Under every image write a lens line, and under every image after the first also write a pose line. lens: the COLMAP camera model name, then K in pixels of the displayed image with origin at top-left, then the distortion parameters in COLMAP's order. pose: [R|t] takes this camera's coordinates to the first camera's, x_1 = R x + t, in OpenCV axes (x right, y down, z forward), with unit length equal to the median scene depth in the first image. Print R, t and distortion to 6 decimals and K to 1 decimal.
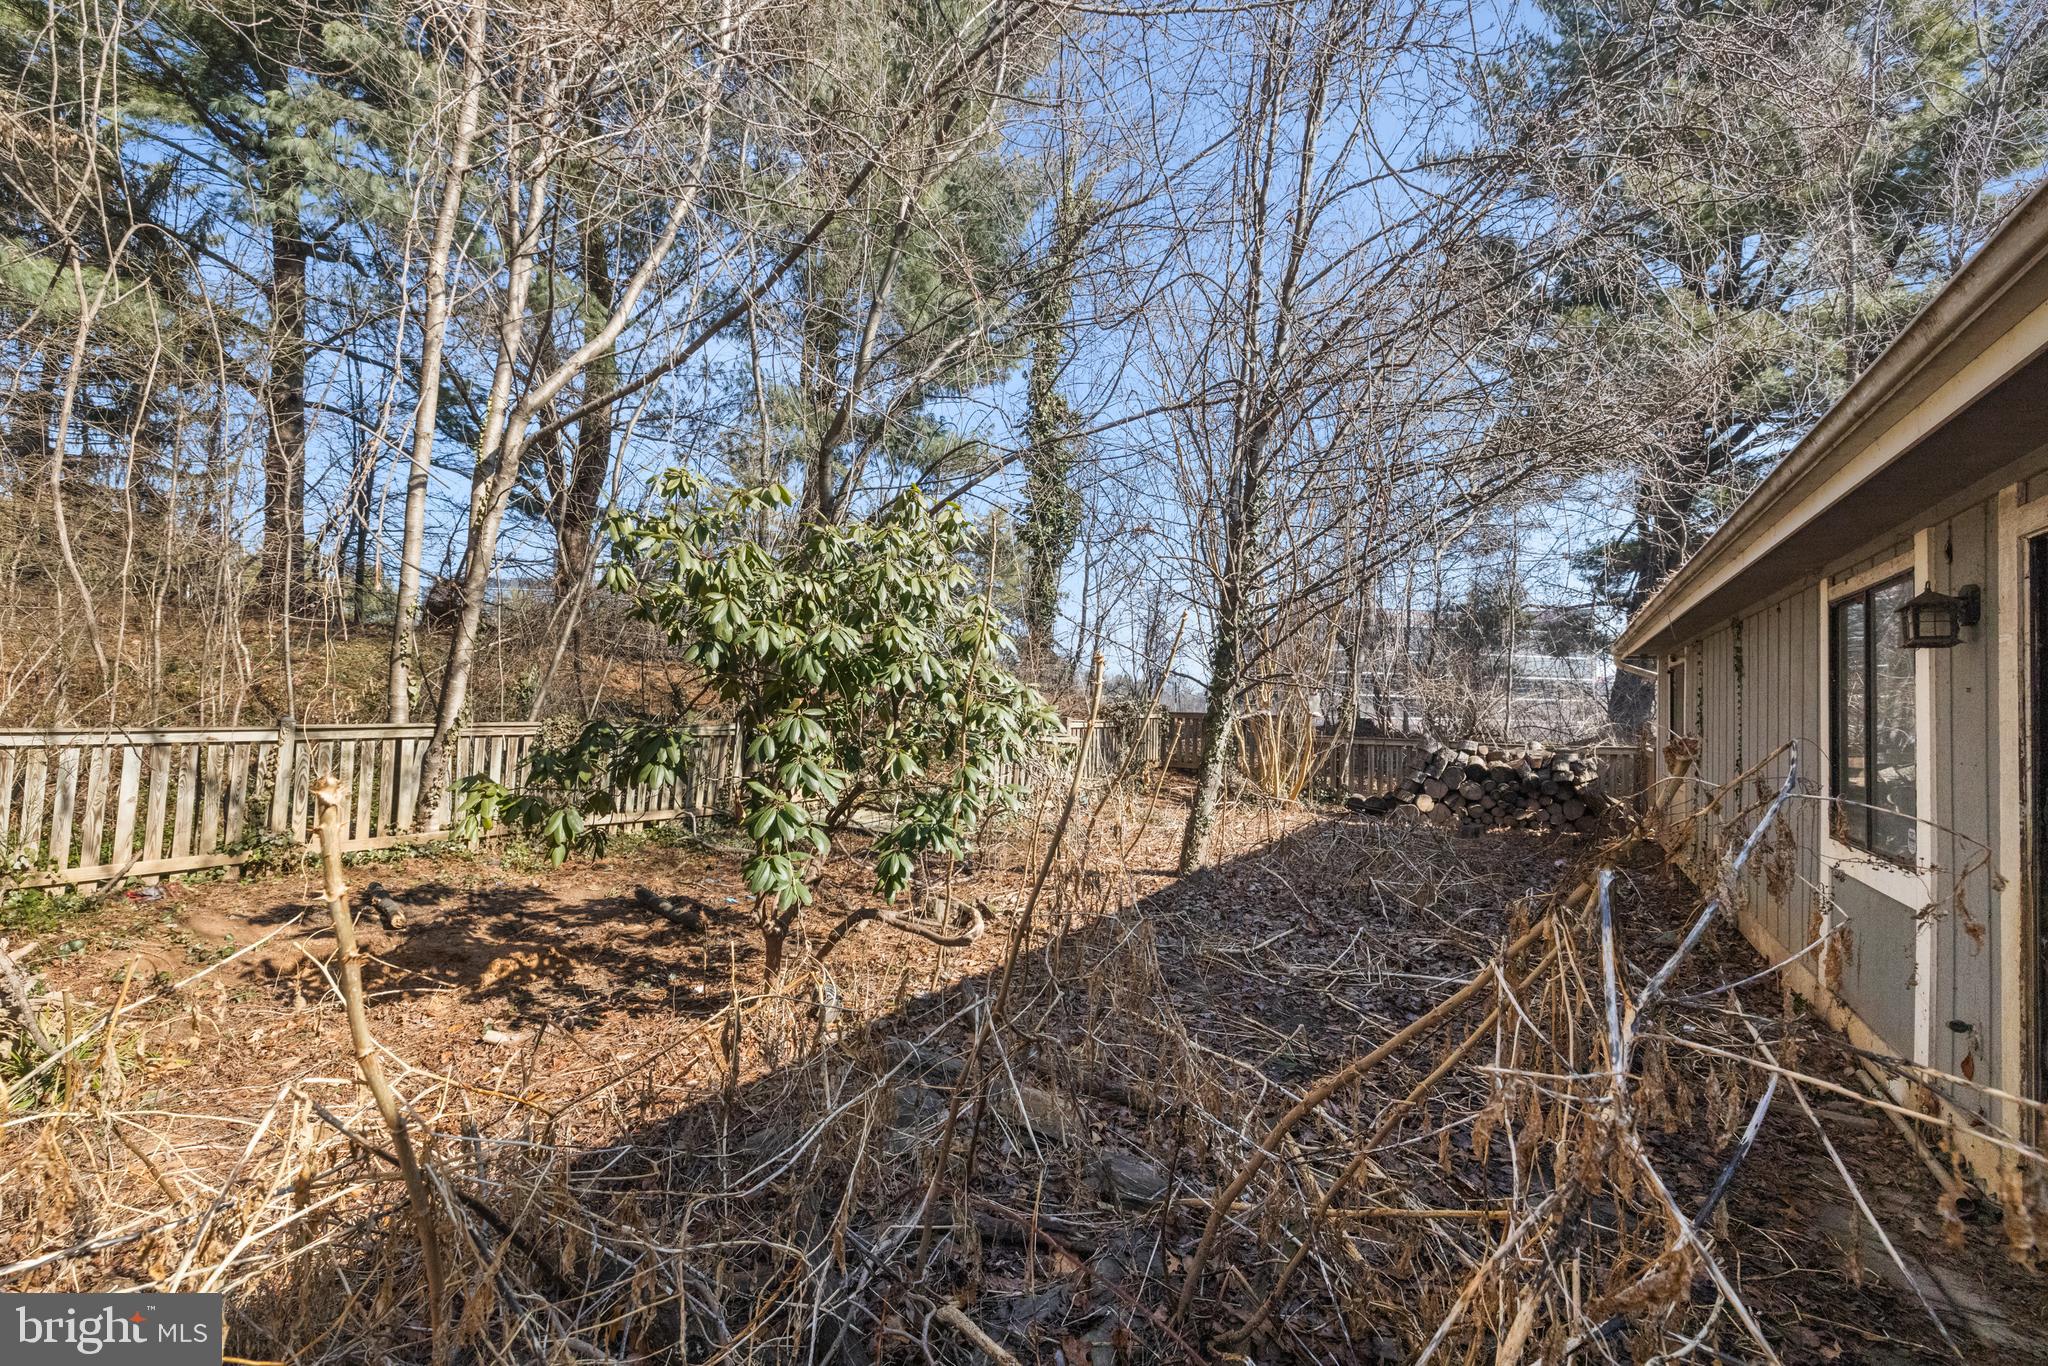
lens RADIAL K [[880.3, 0, 1012.2], [0, 880.3, 701.4], [0, 0, 1]] dist [0.002585, -0.000003]
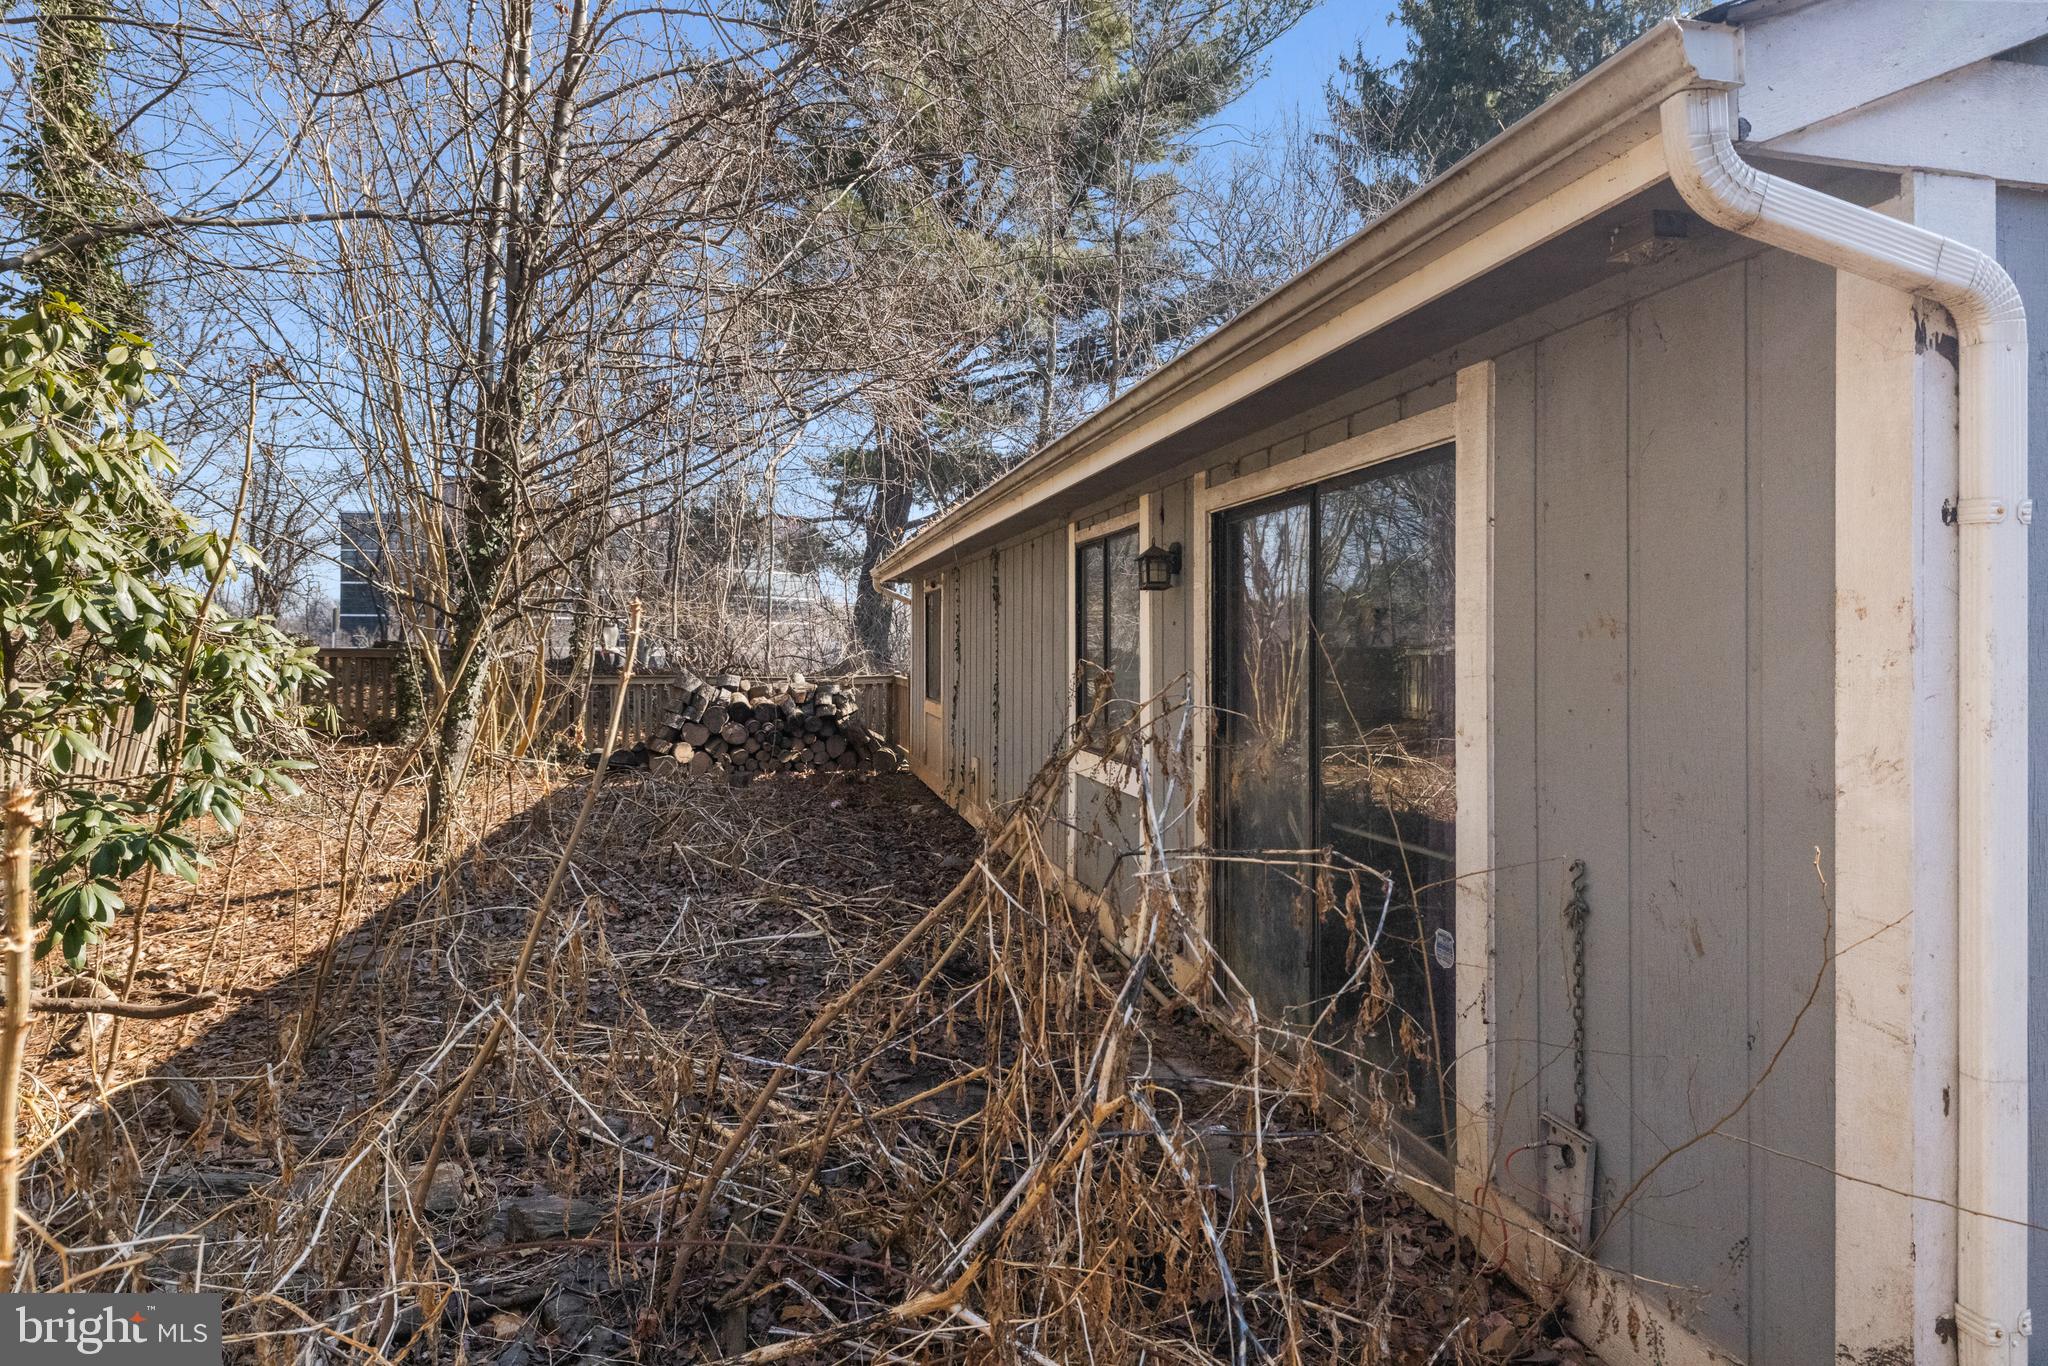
lens RADIAL K [[1196.8, 0, 1030.5], [0, 1196.8, 671.3], [0, 0, 1]] dist [0.009673, -0.000243]
pose [[0.720651, -0.033693, 0.692479, -0.101570], [0.007158, 0.999127, 0.041164, -0.005994], [-0.693261, -0.024708, 0.720263, -0.043090]]
